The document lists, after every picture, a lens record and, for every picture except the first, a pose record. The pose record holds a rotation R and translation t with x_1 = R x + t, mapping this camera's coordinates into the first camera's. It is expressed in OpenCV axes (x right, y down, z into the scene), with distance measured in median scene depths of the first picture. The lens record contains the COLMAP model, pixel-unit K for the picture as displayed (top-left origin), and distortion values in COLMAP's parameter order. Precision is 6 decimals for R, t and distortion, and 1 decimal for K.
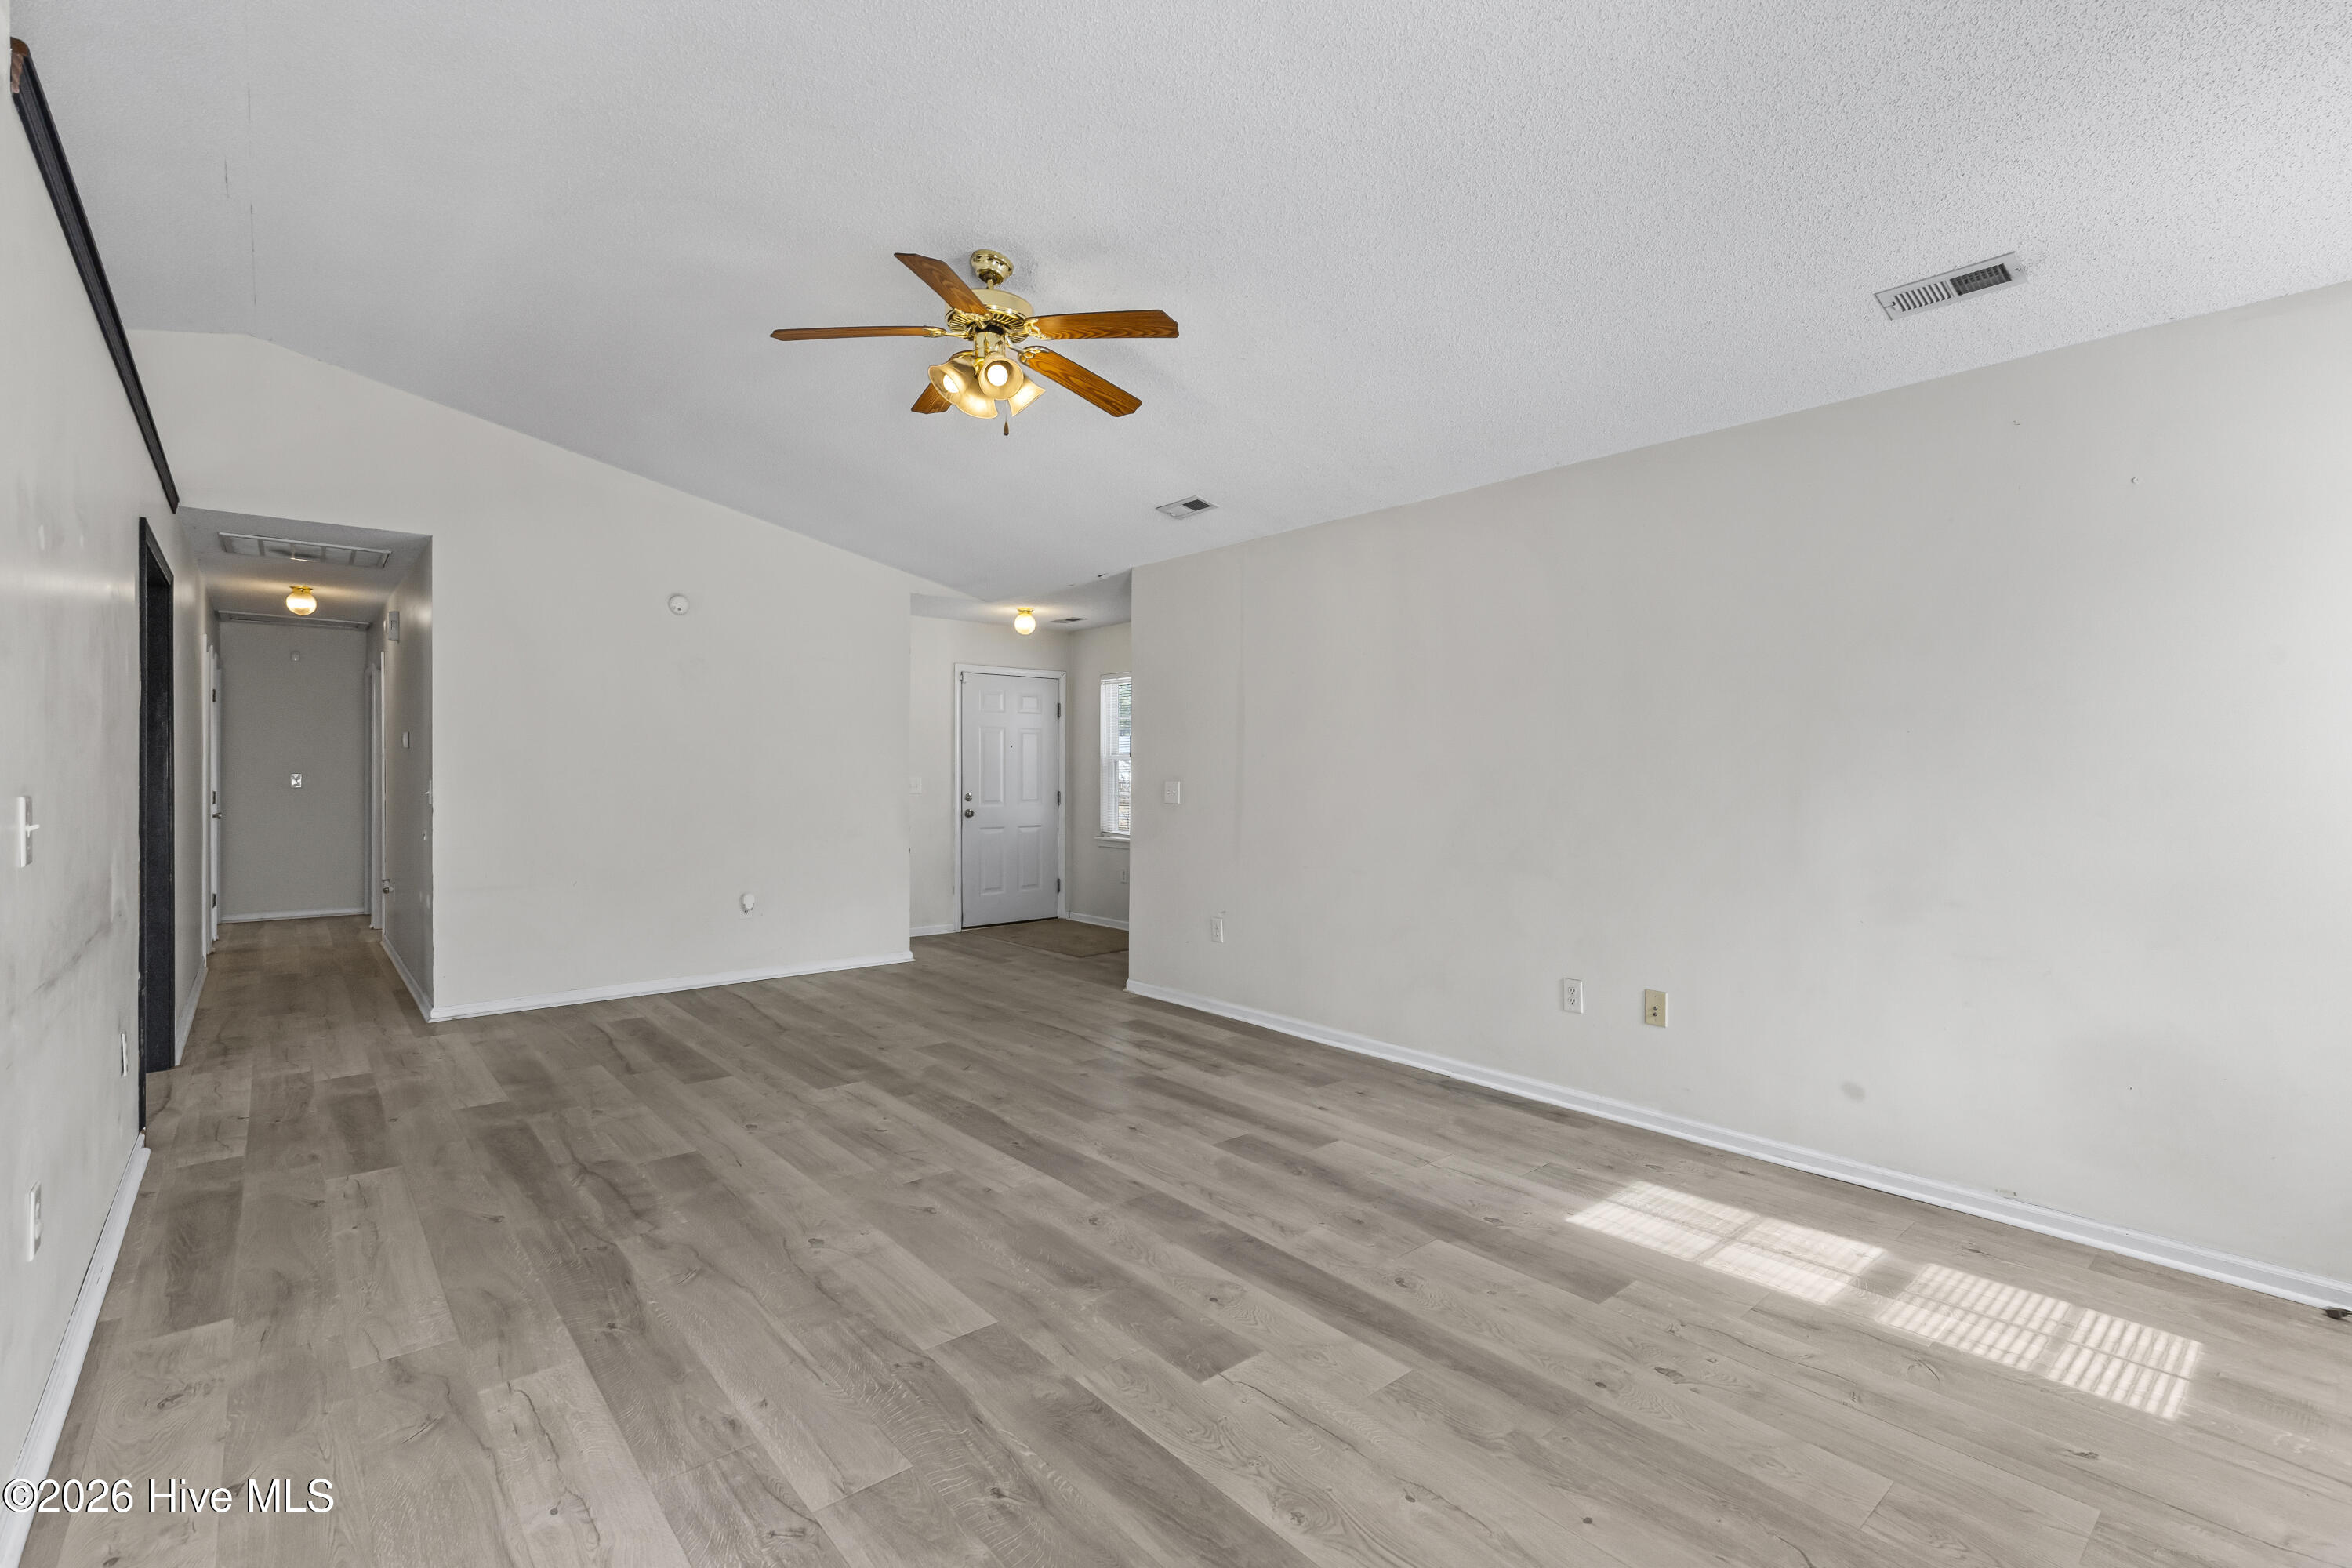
lens RADIAL K [[1061.9, 0, 1178.9], [0, 1061.9, 778.6], [0, 0, 1]] dist [0.004596, 0.000345]
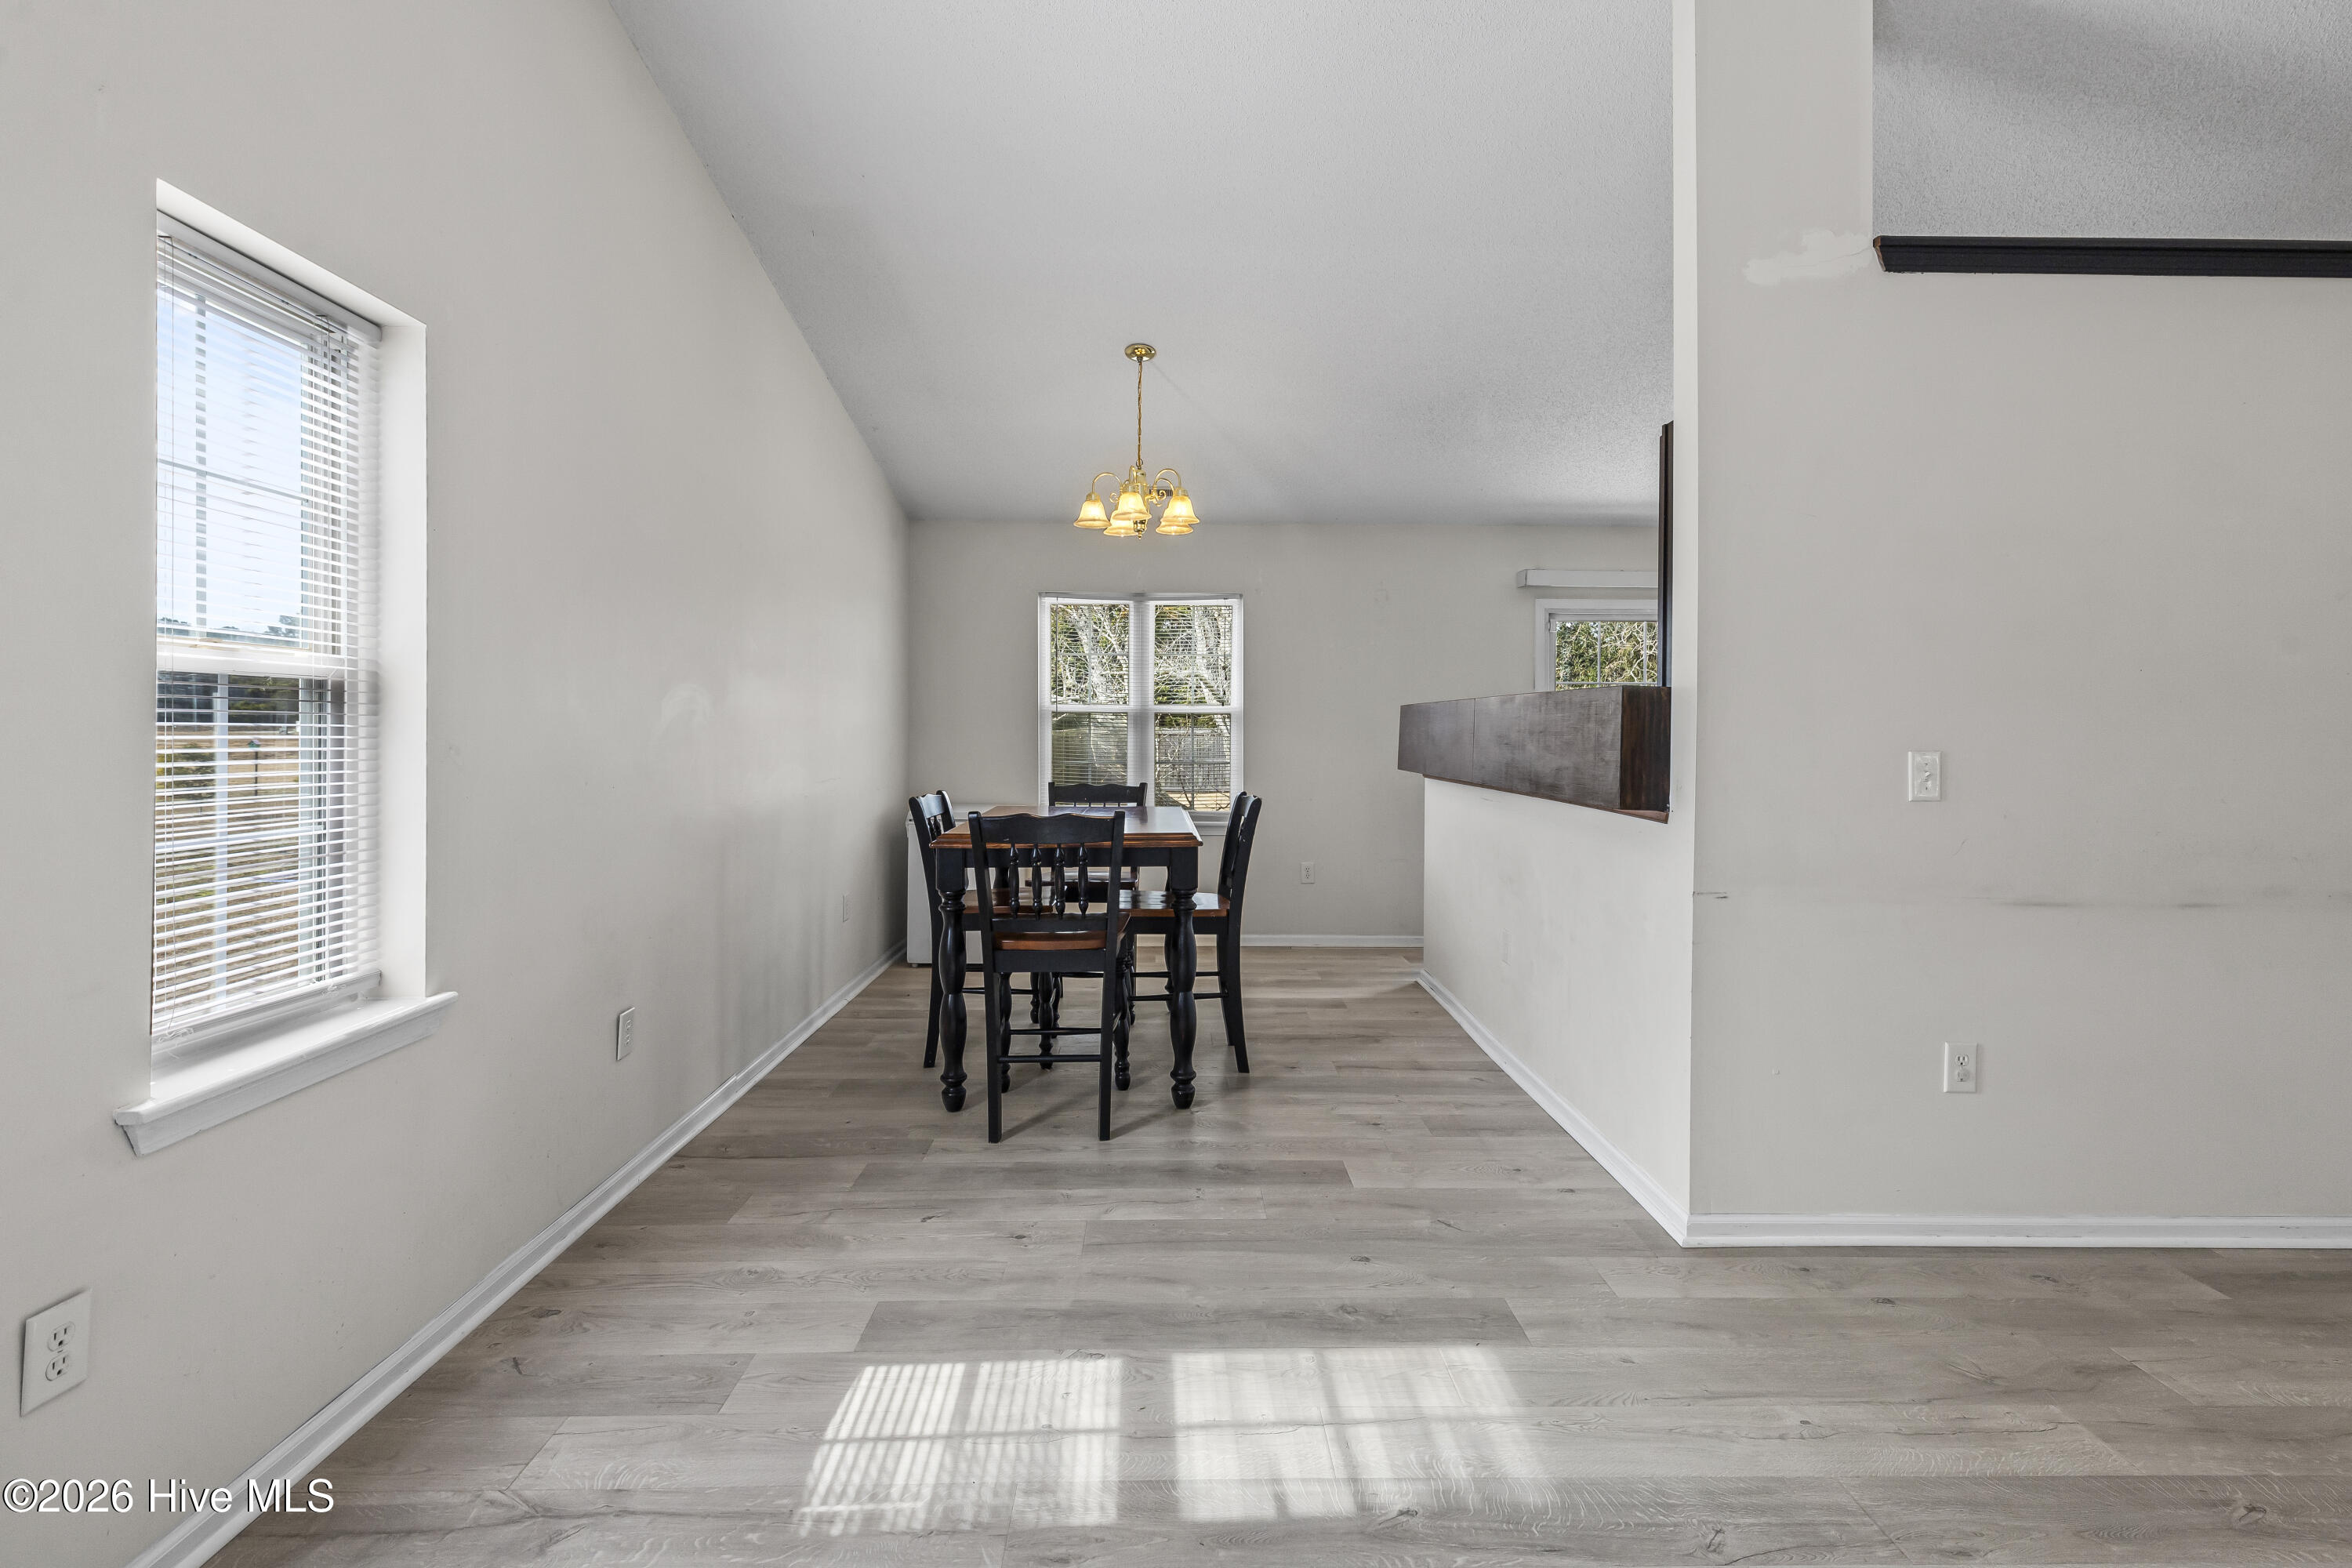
lens RADIAL K [[1061.9, 0, 1181.6], [0, 1061.9, 764.7], [0, 0, 1]] dist [0.004596, 0.000345]
pose [[-0.648073, 0.023553, -0.761214, 0.519221], [-0.001544, 0.999479, 0.032240, -0.018211], [0.761577, 0.022069, -0.647699, 0.963350]]
